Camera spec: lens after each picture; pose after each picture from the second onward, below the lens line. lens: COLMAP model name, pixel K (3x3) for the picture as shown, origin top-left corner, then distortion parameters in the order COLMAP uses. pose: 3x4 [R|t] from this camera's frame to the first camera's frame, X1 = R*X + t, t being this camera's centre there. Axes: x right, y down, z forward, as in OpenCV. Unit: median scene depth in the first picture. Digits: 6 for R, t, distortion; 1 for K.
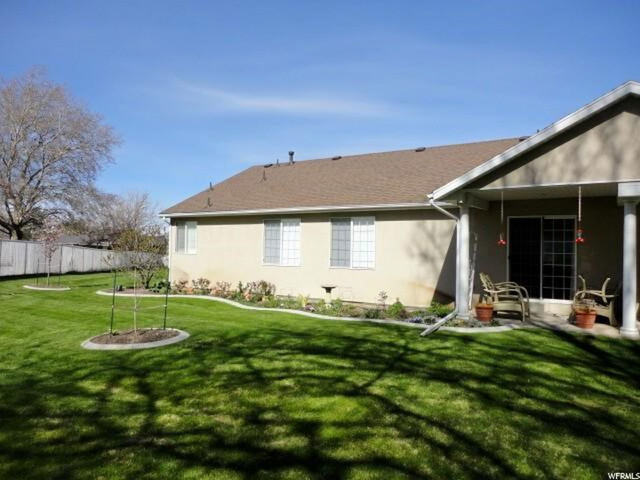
lens RADIAL K [[484.9, 0, 320.2], [0, 484.9, 240.4], [0, 0, 1]] dist [0.020571, -0.000420]
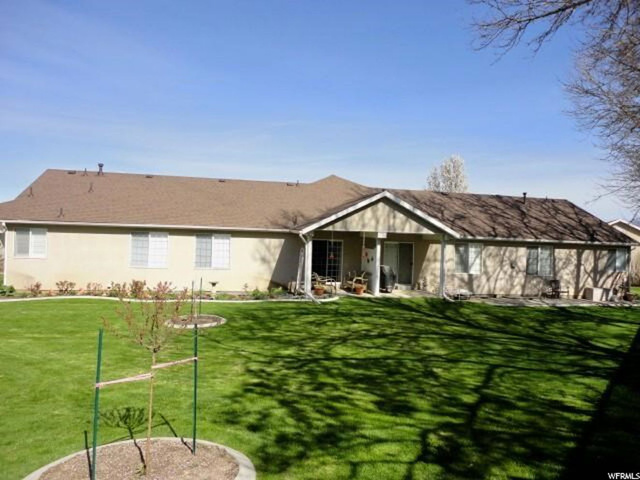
lens RADIAL K [[484.9, 0, 319.8], [0, 484.9, 238.5], [0, 0, 1]] dist [0.020571, -0.000420]
pose [[0.697145, -0.002931, 0.716924, -0.833179], [-0.035920, 0.998593, 0.039011, -0.111610], [-0.716030, -0.052948, 0.696059, -0.276709]]
